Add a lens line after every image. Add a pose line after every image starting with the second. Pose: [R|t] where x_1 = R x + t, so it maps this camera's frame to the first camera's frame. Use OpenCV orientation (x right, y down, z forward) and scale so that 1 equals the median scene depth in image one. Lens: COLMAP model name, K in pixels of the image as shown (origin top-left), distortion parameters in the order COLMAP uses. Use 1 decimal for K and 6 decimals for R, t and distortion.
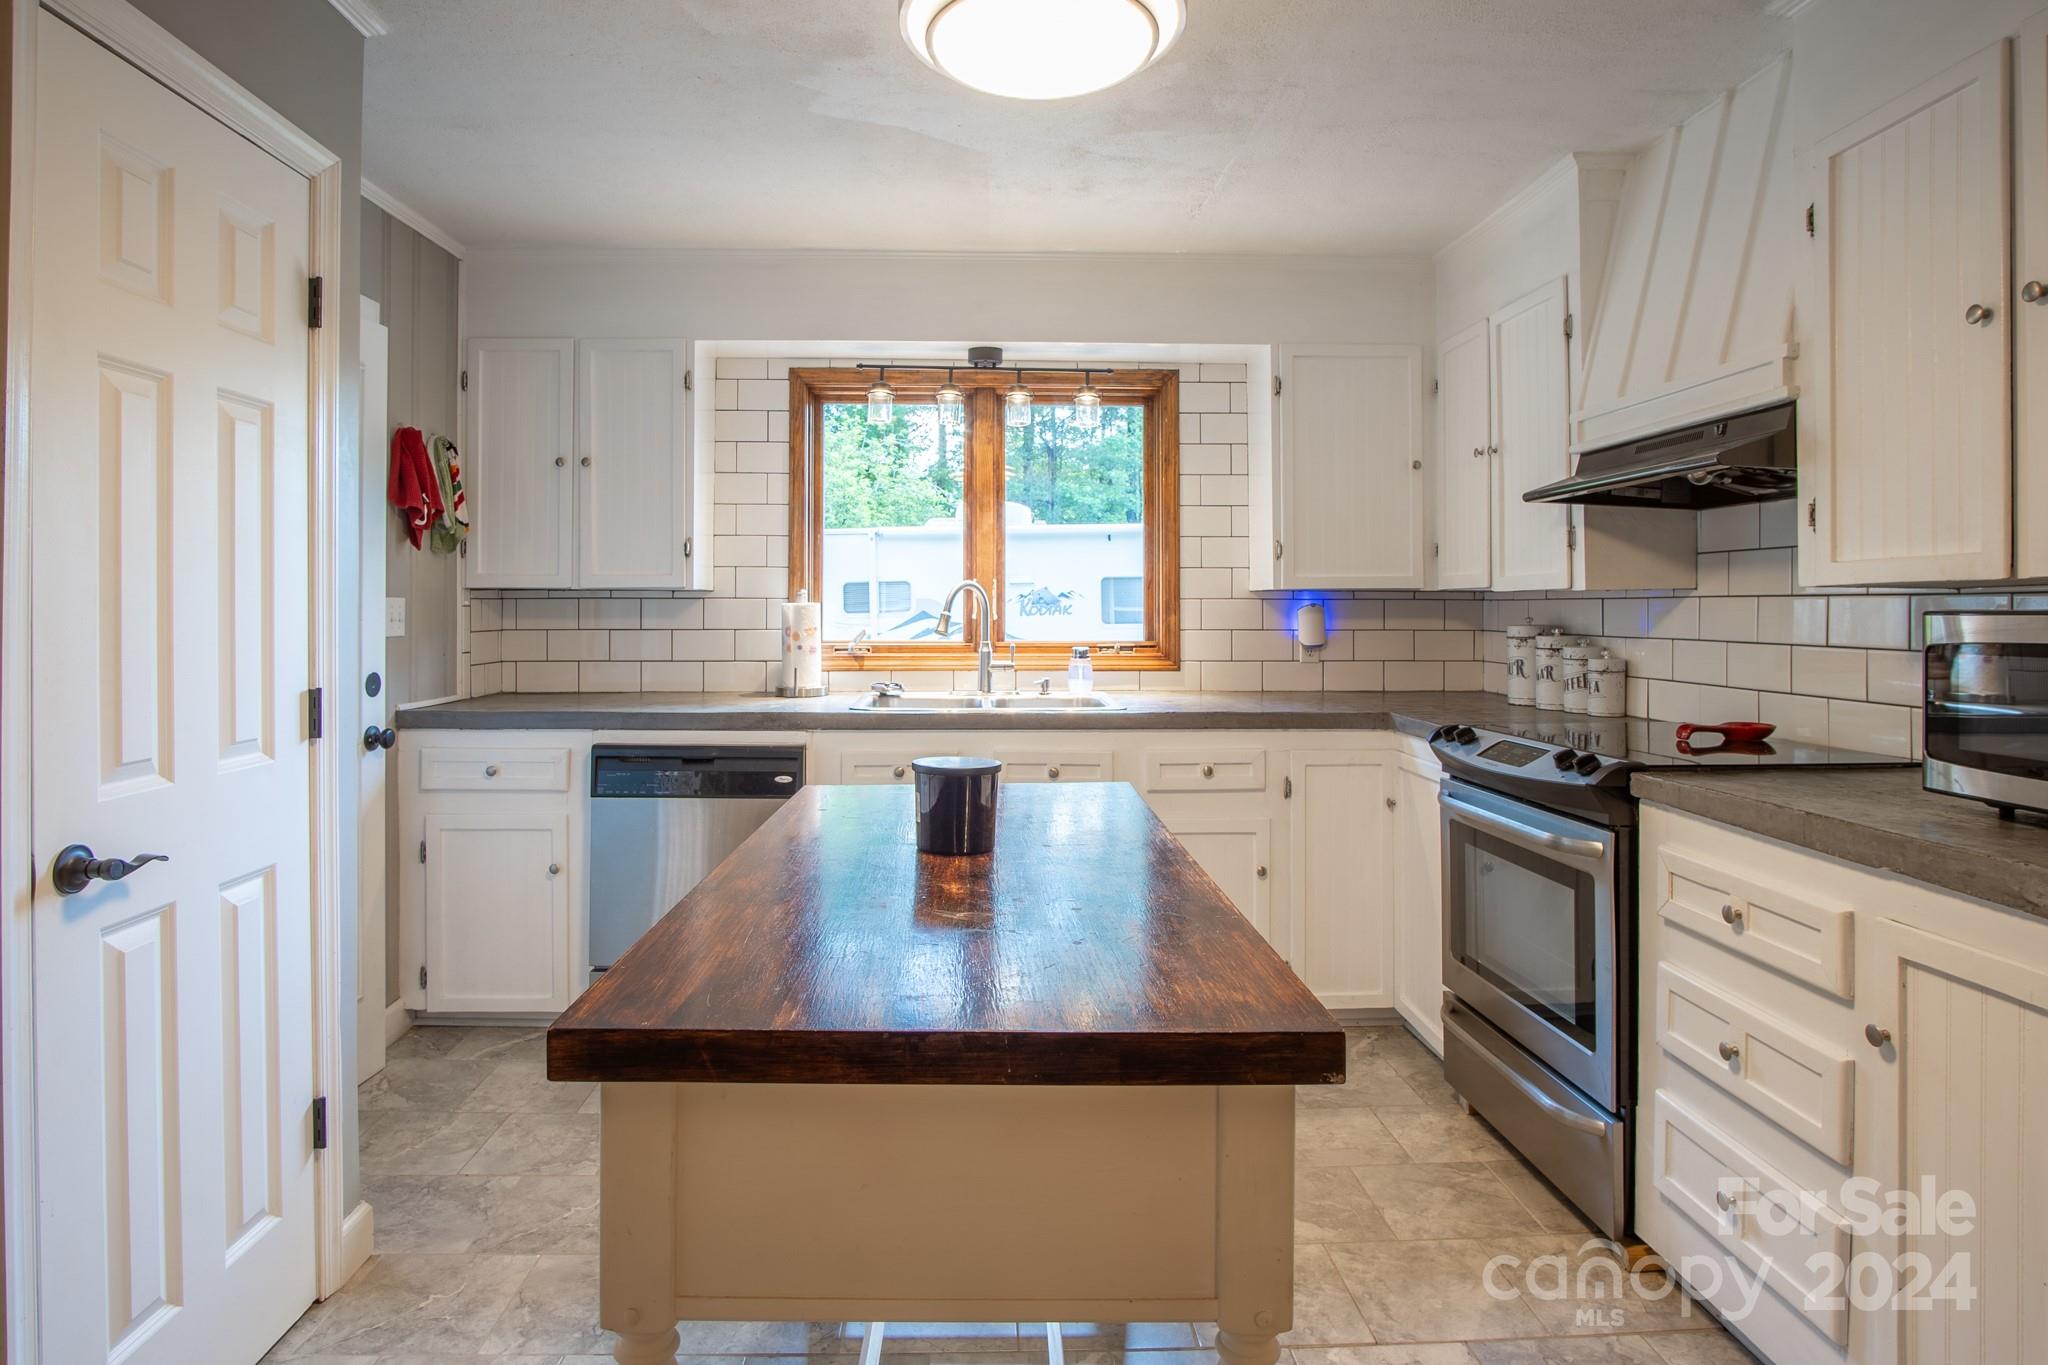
lens RADIAL K [[1117.1, 0, 1017.2], [0, 1117.1, 600.5], [0, 0, 1]] dist [-0.023818, 0.002121]
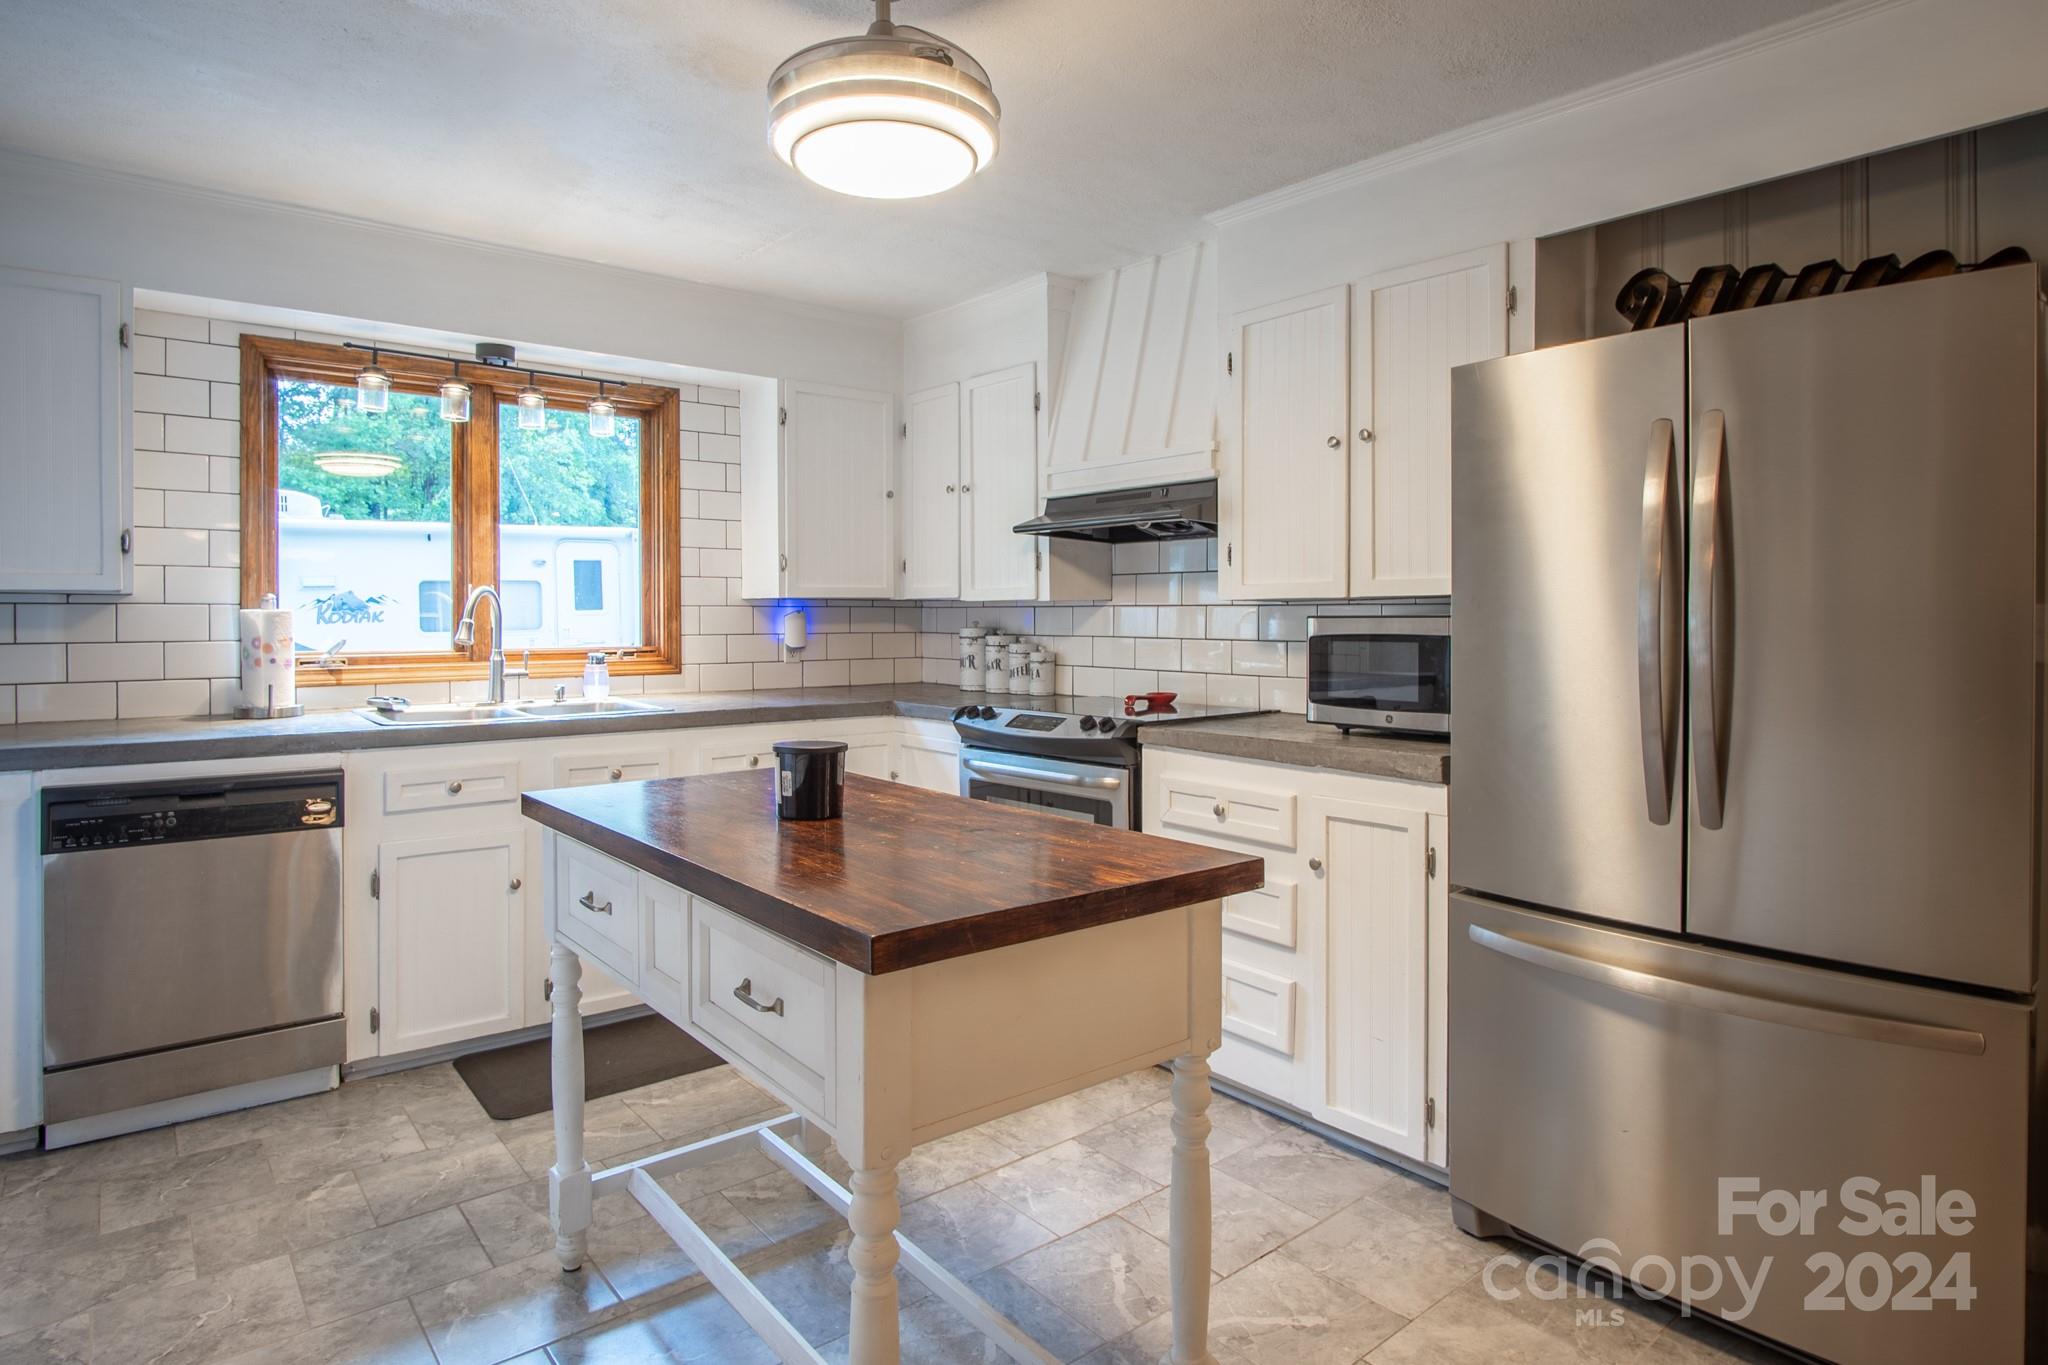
lens RADIAL K [[1115.5, 0, 1023.0], [0, 1115.5, 621.1], [0, 0, 1]] dist [-0.024997, 0.000577]
pose [[0.790355, -0.005456, 0.612625, -0.262226], [-0.002532, 0.999923, 0.012171, -0.000892], [-0.612644, -0.011170, 0.790280, -0.035539]]
